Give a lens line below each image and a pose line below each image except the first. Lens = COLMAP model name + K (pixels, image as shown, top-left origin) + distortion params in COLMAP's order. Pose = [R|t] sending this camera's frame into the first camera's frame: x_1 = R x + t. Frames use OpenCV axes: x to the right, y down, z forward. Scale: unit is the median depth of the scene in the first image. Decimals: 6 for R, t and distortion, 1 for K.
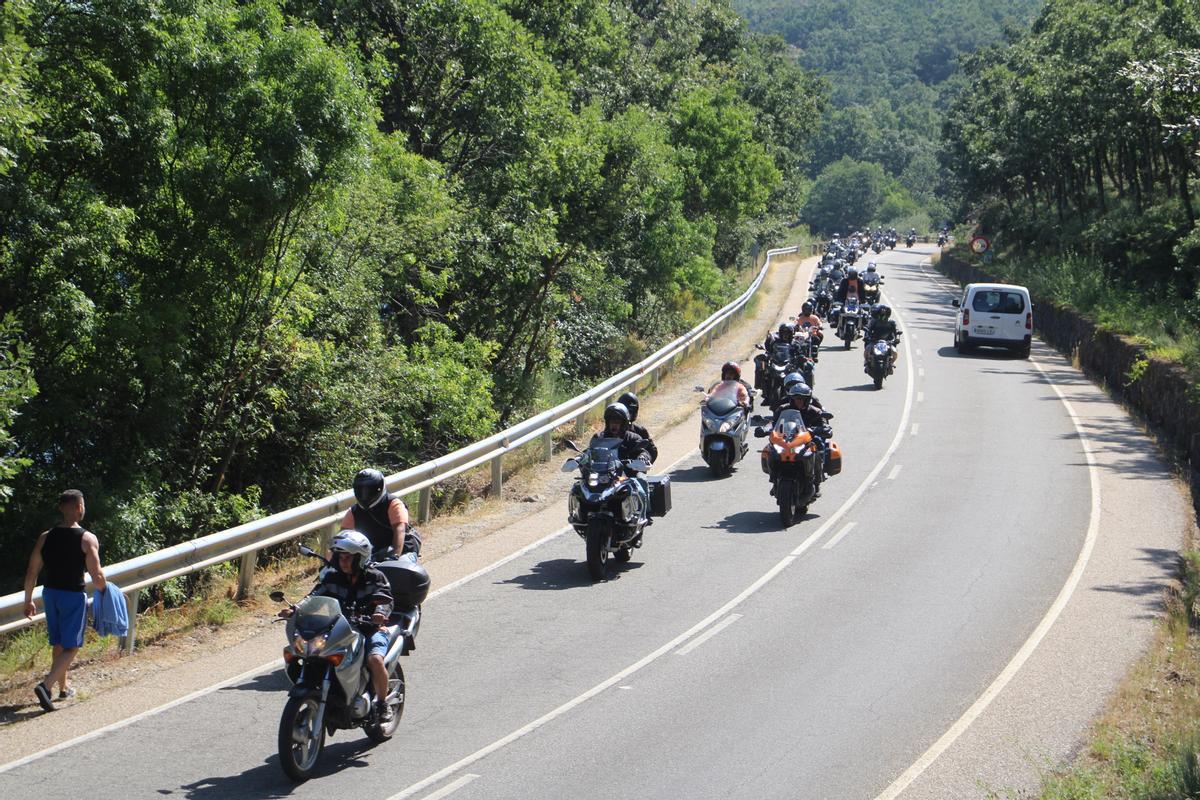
lens RADIAL K [[2951.1, 0, 619.4], [0, 2951.1, 405.0], [0, 0, 1]] dist [0.417707, 5.244245]
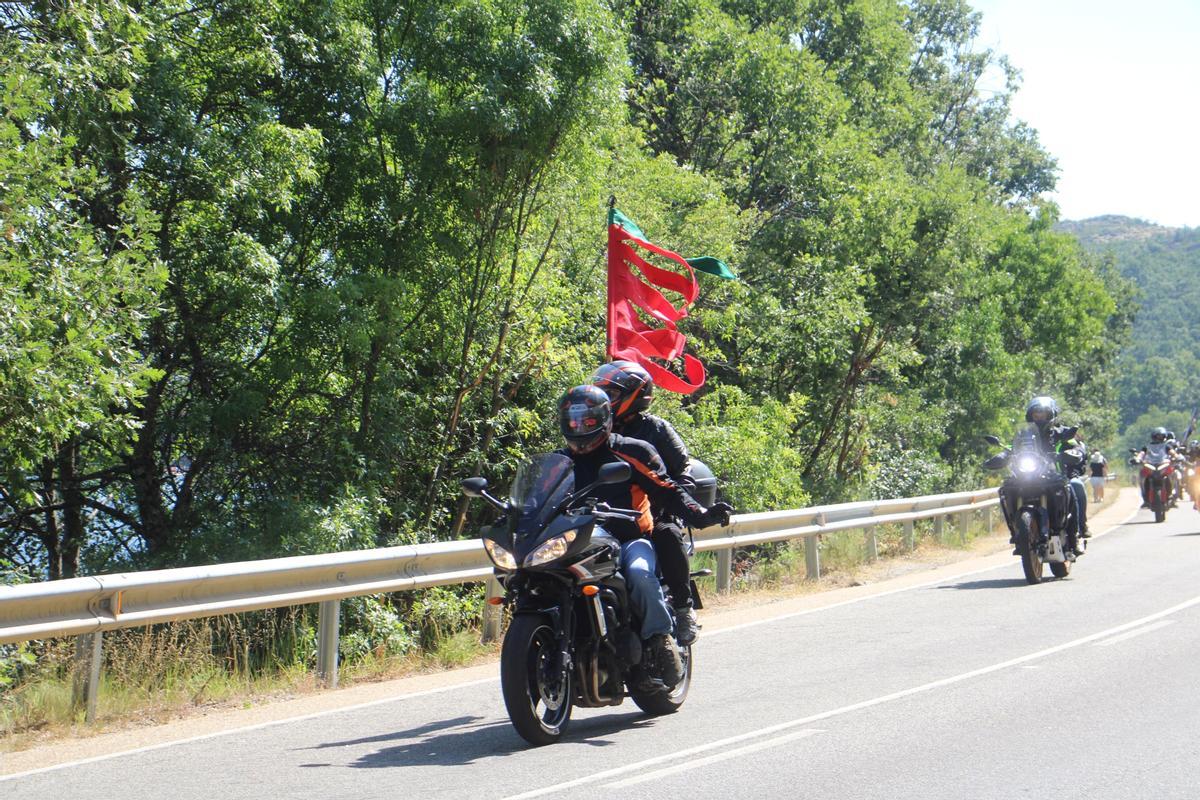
lens RADIAL K [[2951.1, 0, 619.4], [0, 2951.1, 405.0], [0, 0, 1]] dist [0.417707, 5.244245]
pose [[0.992981, -0.067444, -0.097155, -0.010631], [0.057550, 0.993193, -0.101272, 0.052047], [0.103324, 0.094970, 0.990103, 0.161938]]
